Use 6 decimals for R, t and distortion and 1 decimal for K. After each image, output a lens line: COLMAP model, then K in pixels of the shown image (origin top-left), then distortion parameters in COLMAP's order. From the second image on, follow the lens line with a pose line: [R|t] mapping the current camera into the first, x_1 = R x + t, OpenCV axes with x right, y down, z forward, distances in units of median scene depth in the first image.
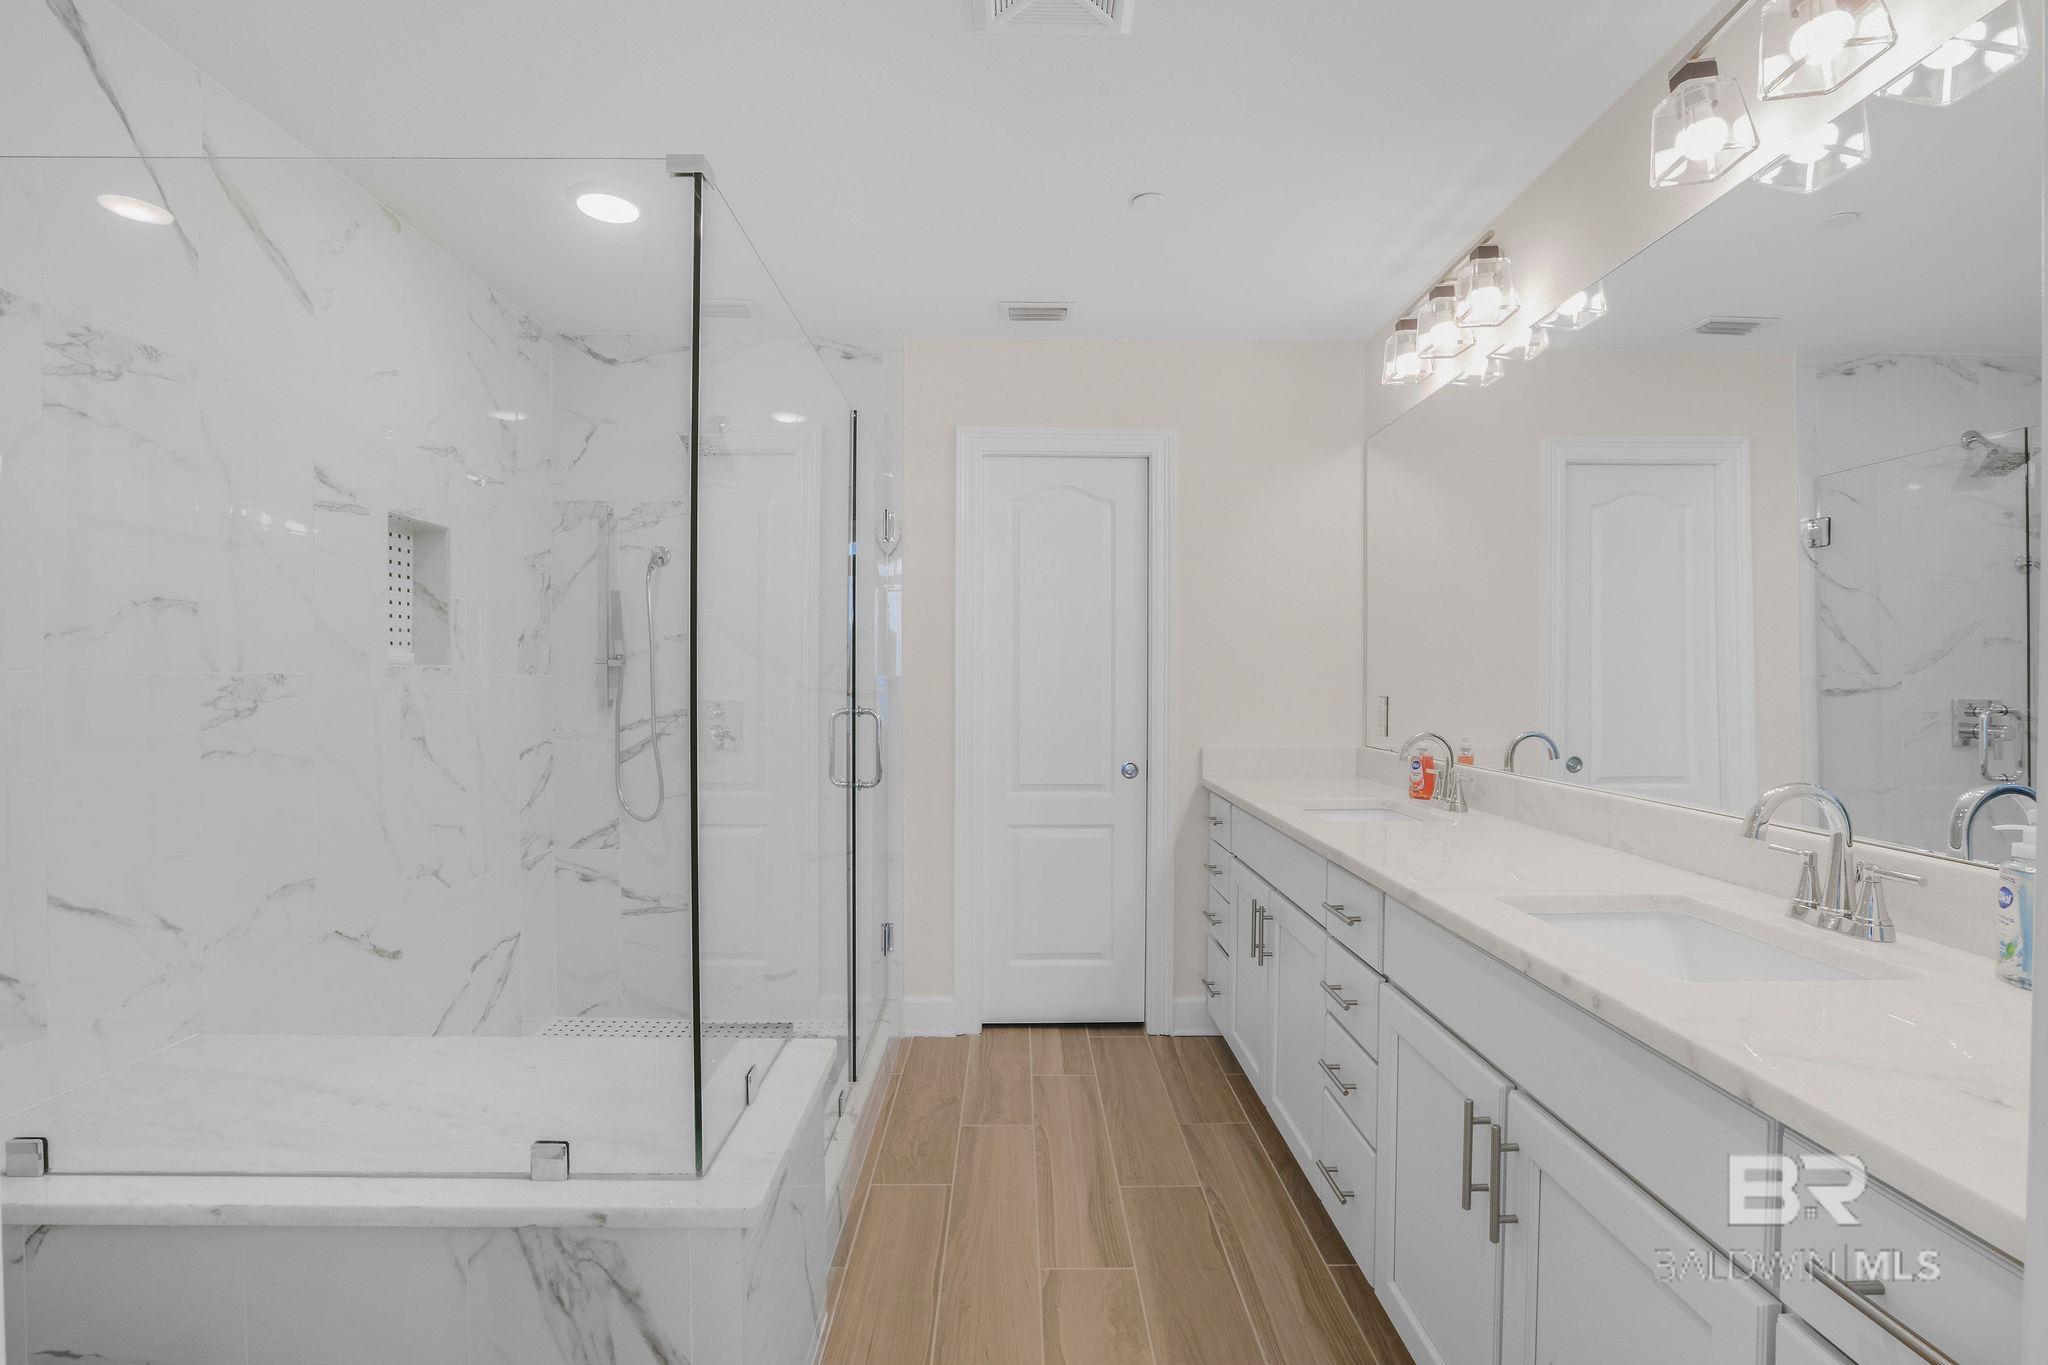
lens RADIAL K [[941.1, 0, 1021.5], [0, 941.1, 684.3], [0, 0, 1]] dist [-0.014456, 0.001623]
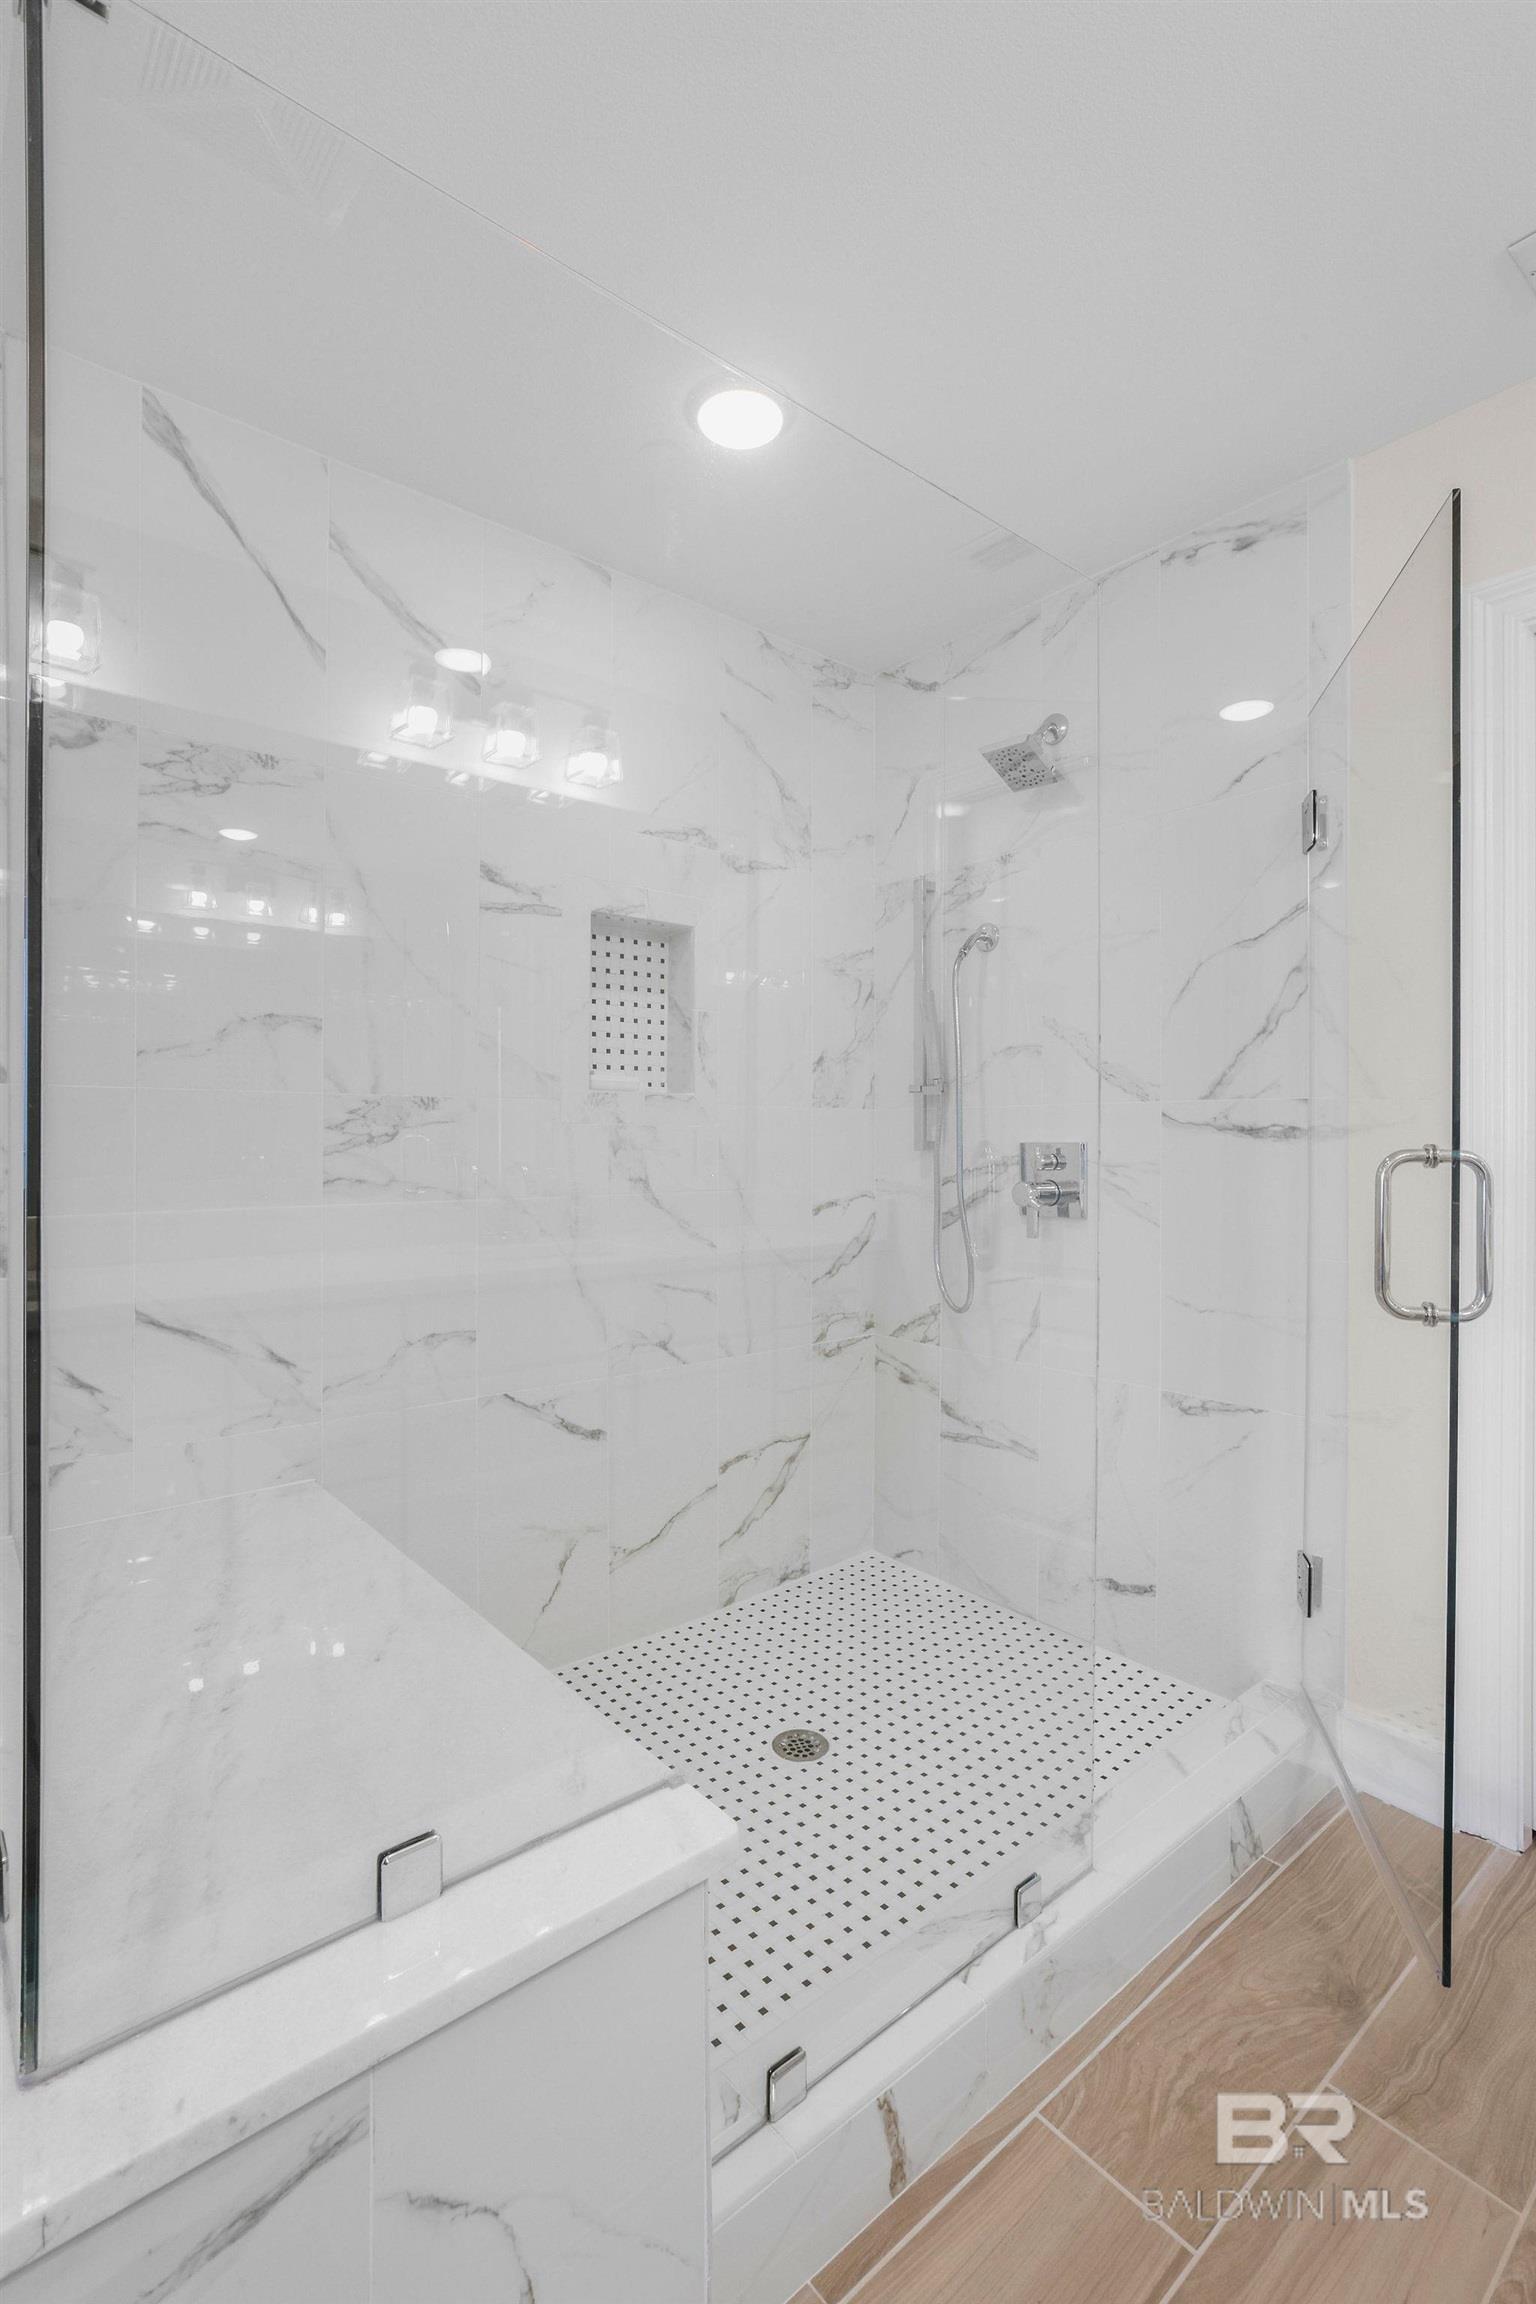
lens RADIAL K [[1058.7, 0, 780.1], [0, 1058.7, 1126.5], [0, 0, 1]] dist [-0.014456, 0.001623]
pose [[0.636287, -0.005715, -0.771432, 0.169869], [-0.009074, 0.999848, -0.014891, 0.024103], [0.771399, 0.016475, 0.636138, 0.504889]]
